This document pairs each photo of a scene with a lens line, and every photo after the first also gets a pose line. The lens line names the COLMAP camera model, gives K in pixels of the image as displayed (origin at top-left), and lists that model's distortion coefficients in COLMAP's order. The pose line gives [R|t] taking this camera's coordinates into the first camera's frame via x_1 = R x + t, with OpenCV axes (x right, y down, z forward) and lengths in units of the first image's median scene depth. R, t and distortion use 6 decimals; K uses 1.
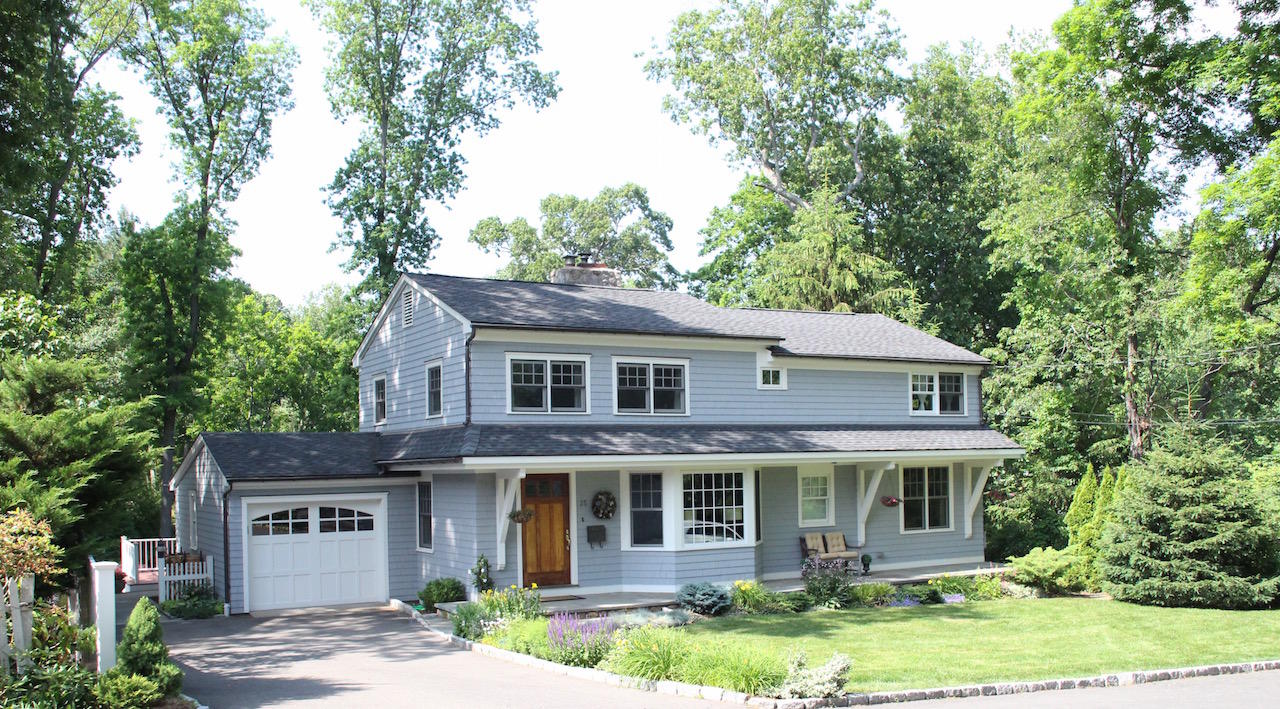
lens RADIAL K [[1172.6, 0, 638.9], [0, 1172.6, 431.9], [0, 0, 1]] dist [-0.093250, 0.011041]
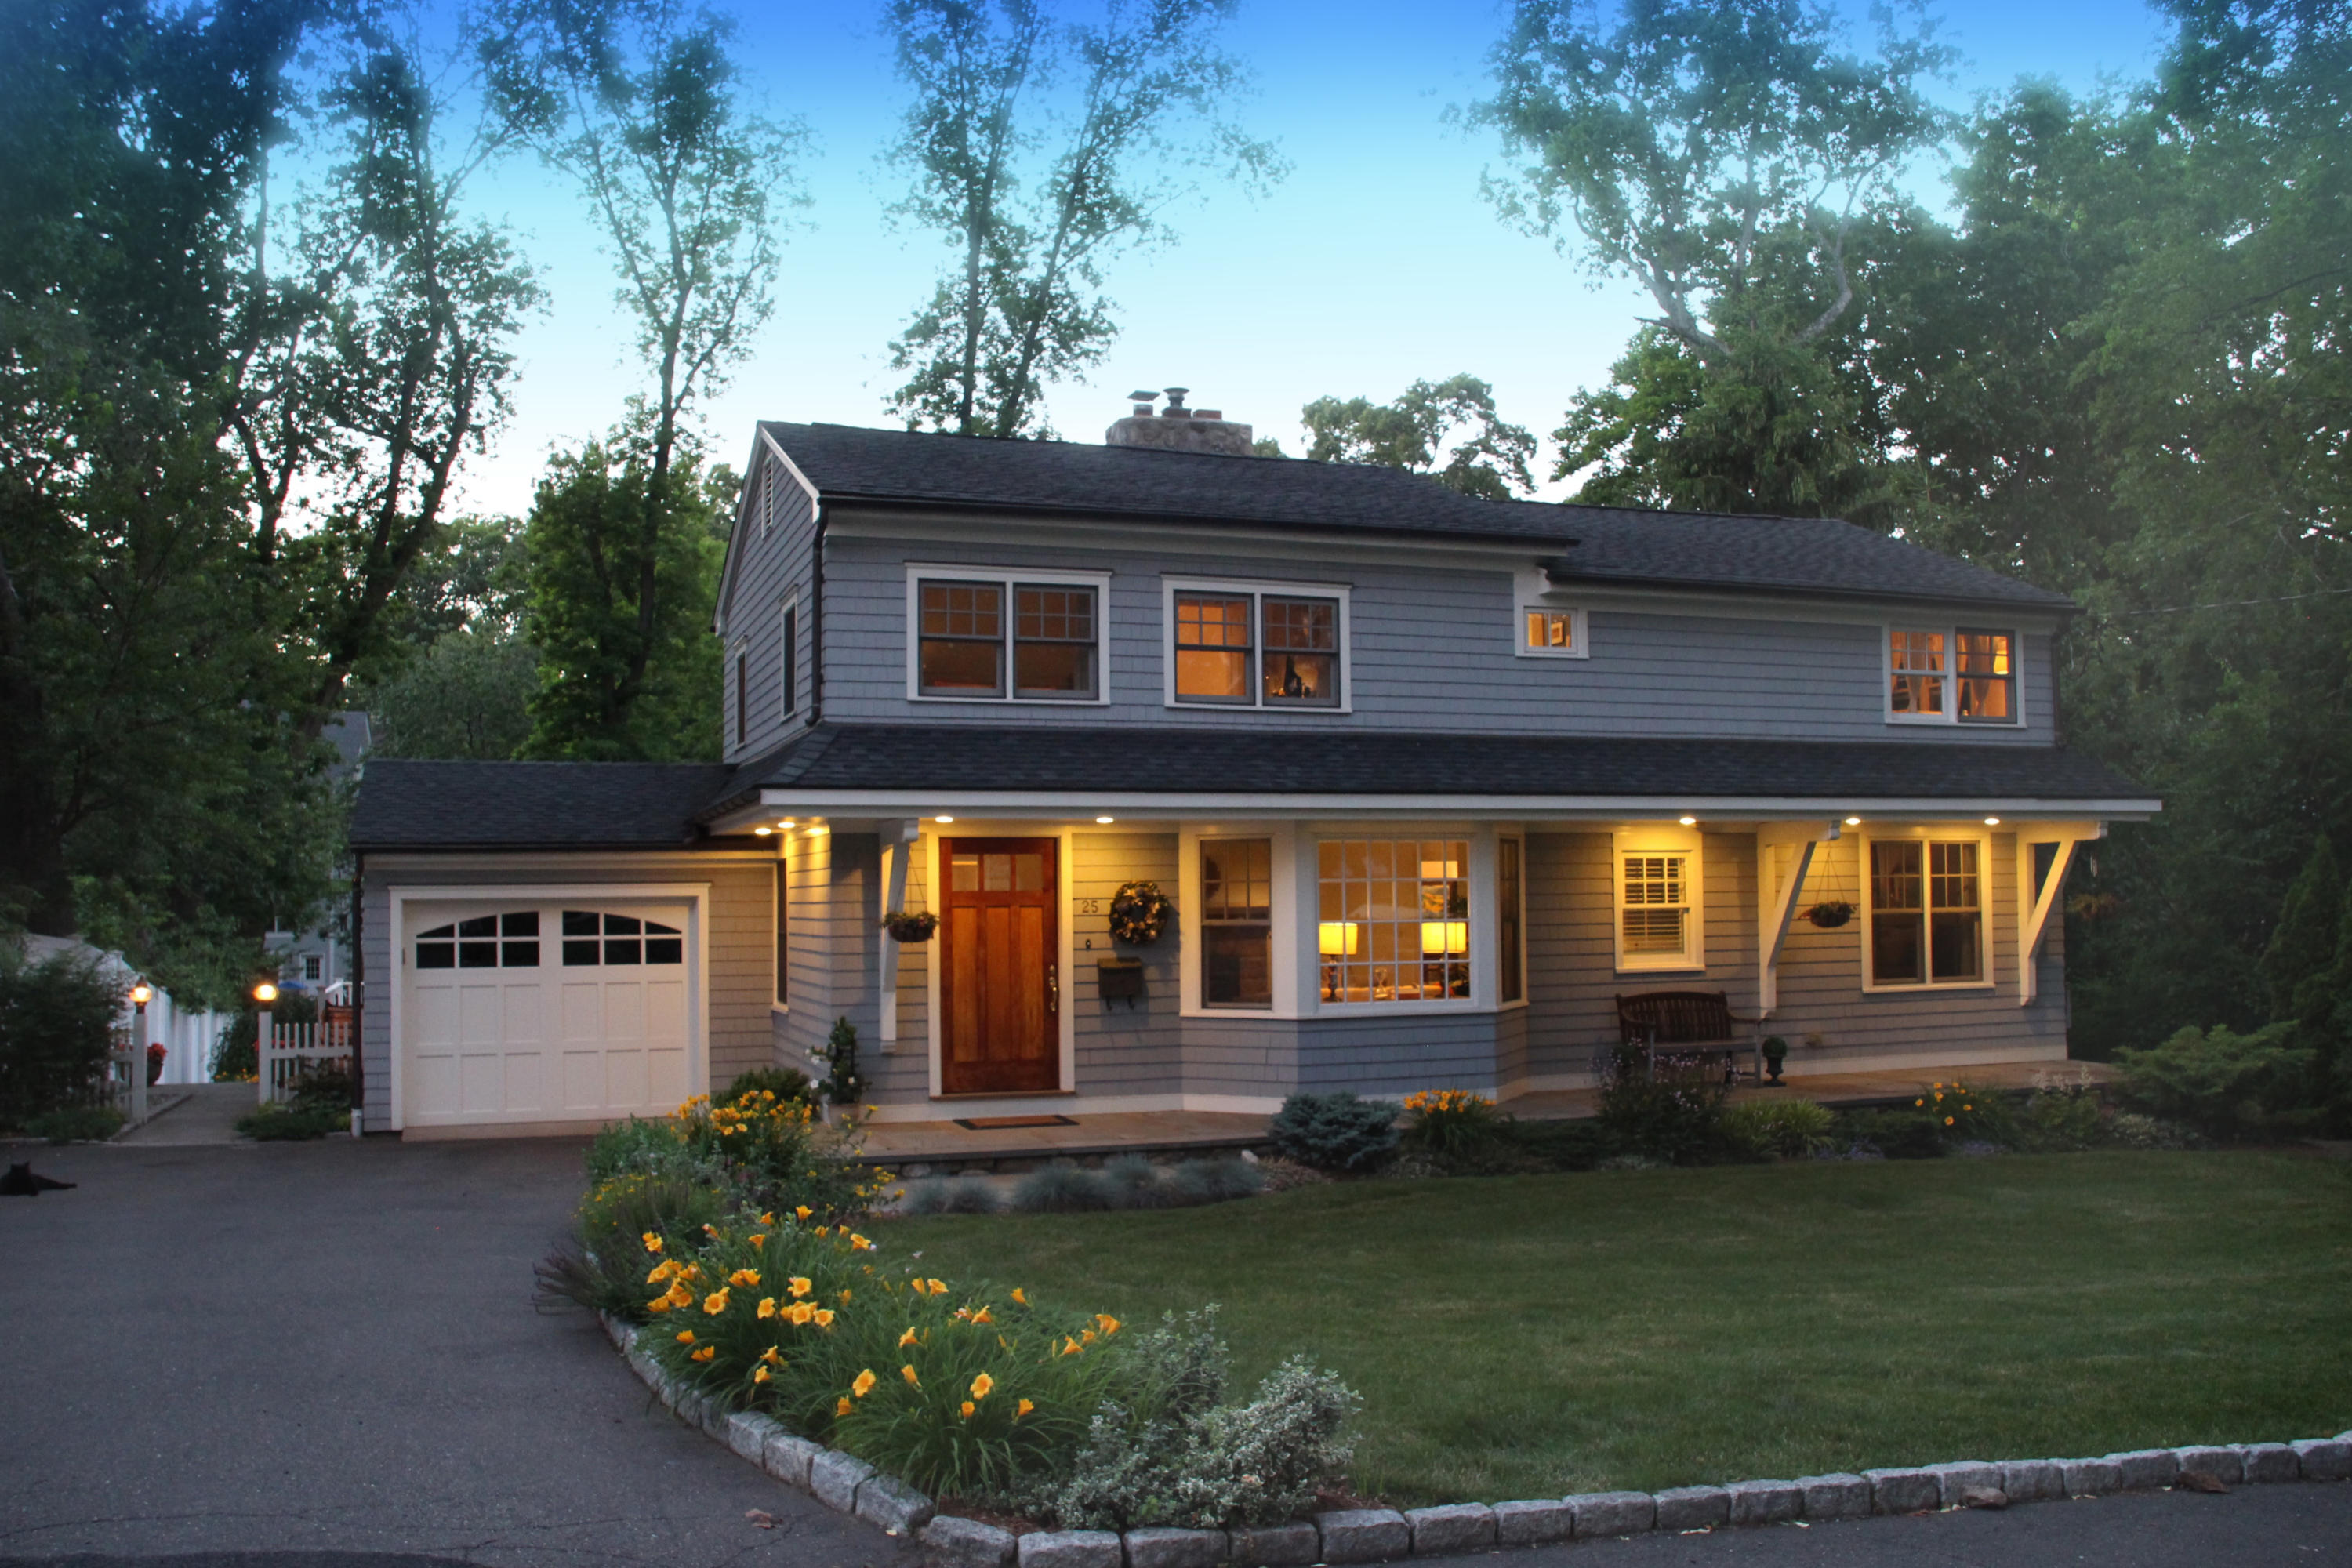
lens RADIAL K [[1984.1, 0, 1176.0], [0, 1984.1, 784.0], [0, 0, 1]] dist [-0.115807, -0.001654]
pose [[0.984823, -0.000549, -0.173562, 0.109444], [-0.003659, 0.999707, -0.023924, 0.031386], [0.173525, 0.024196, 0.984532, 0.260218]]
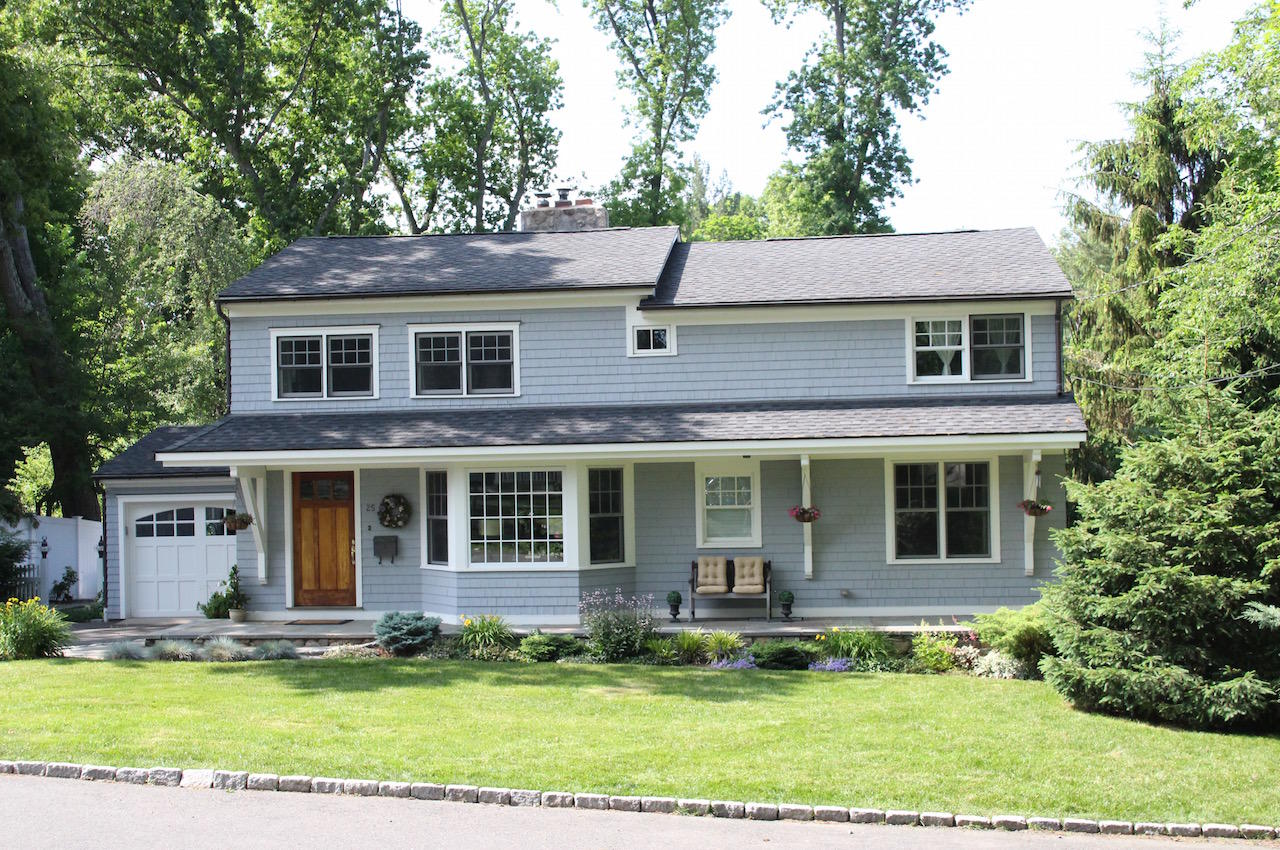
lens RADIAL K [[1502.8, 0, 640.0], [0, 1502.8, 425.0], [0, 0, 1]] dist [-0.027031, -0.018113]
pose [[0.811117, -0.014317, -0.584709, 0.688750], [0.020952, 0.999770, 0.004585, 0.002214], [0.584509, -0.015969, 0.811230, 0.253425]]
